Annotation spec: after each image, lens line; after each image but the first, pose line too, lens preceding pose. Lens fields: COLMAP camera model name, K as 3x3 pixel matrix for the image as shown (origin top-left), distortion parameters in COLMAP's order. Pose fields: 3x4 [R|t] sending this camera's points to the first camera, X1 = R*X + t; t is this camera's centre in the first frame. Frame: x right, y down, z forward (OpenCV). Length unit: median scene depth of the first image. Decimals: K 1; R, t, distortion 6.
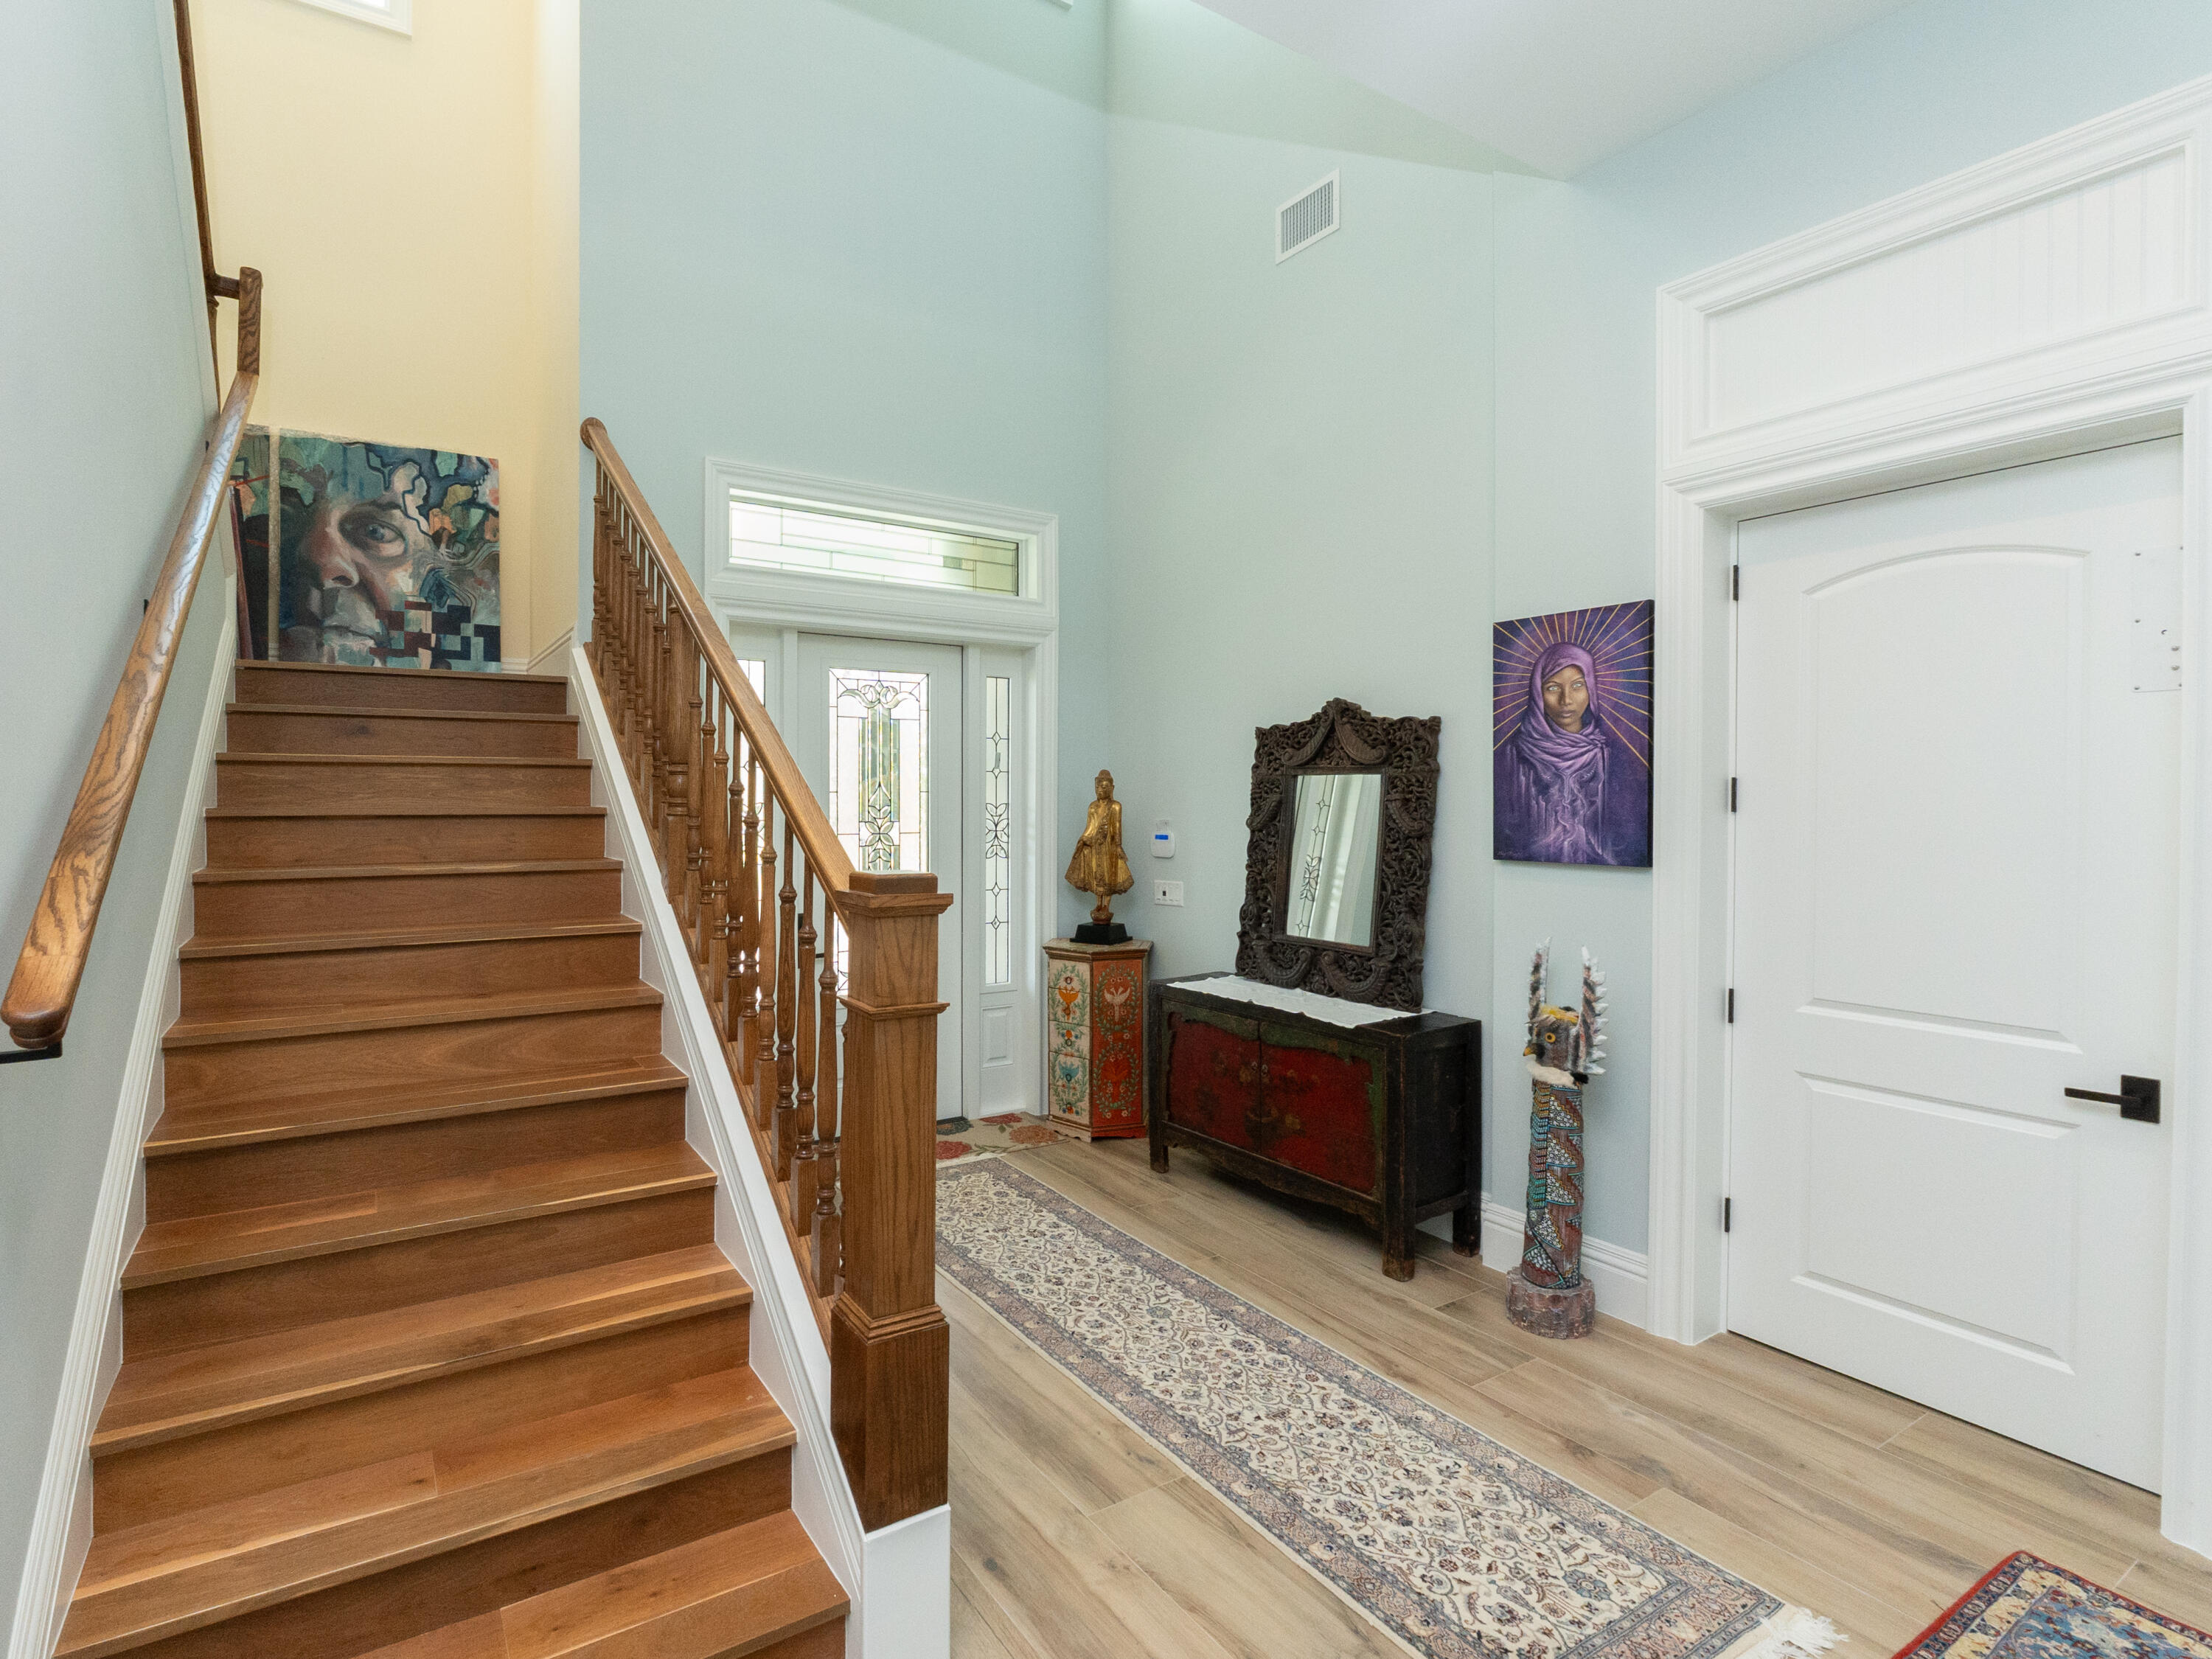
lens RADIAL K [[1081.7, 0, 1106.0], [0, 1081.7, 829.5], [0, 0, 1]] dist [-0.010770, -0.000317]
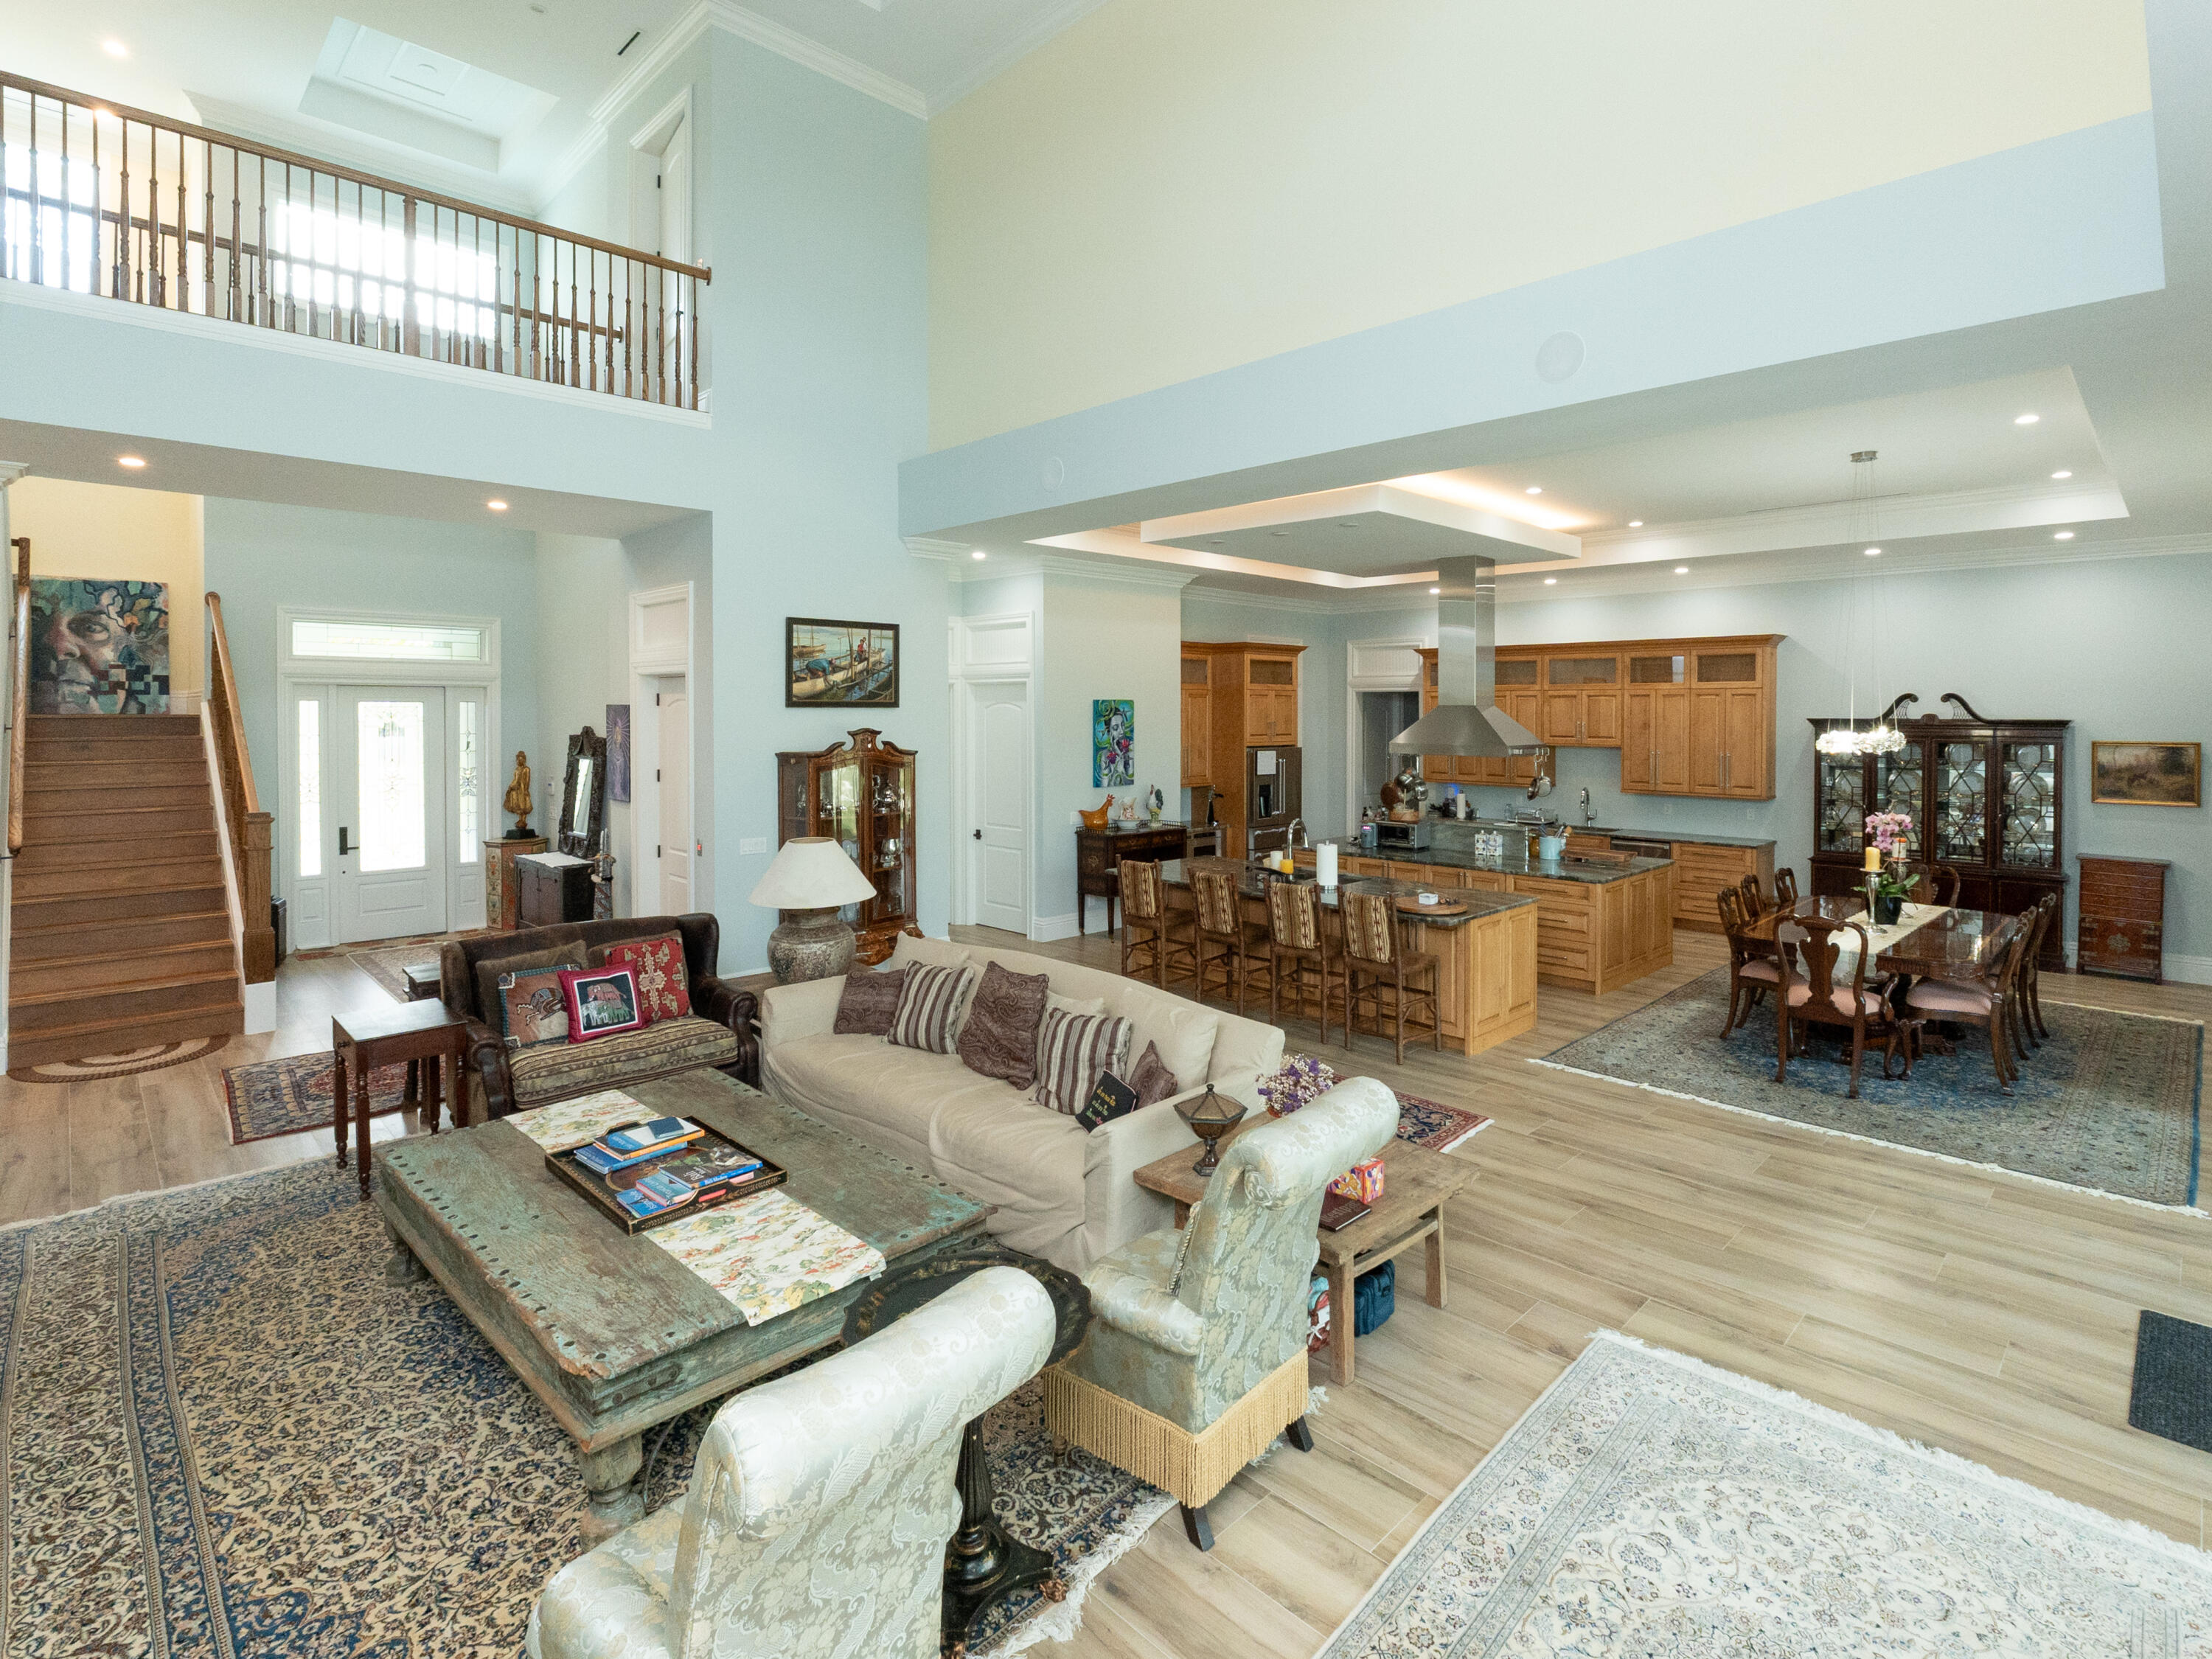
lens RADIAL K [[1103.0, 0, 1186.6], [0, 1103.0, 731.5], [0, 0, 1]] dist [-0.010461, -0.000422]
pose [[0.979835, -0.007763, 0.199659, 0.788141], [0.008953, 0.999947, -0.005062, -0.069904], [-0.199609, 0.006747, 0.979852, -1.206554]]
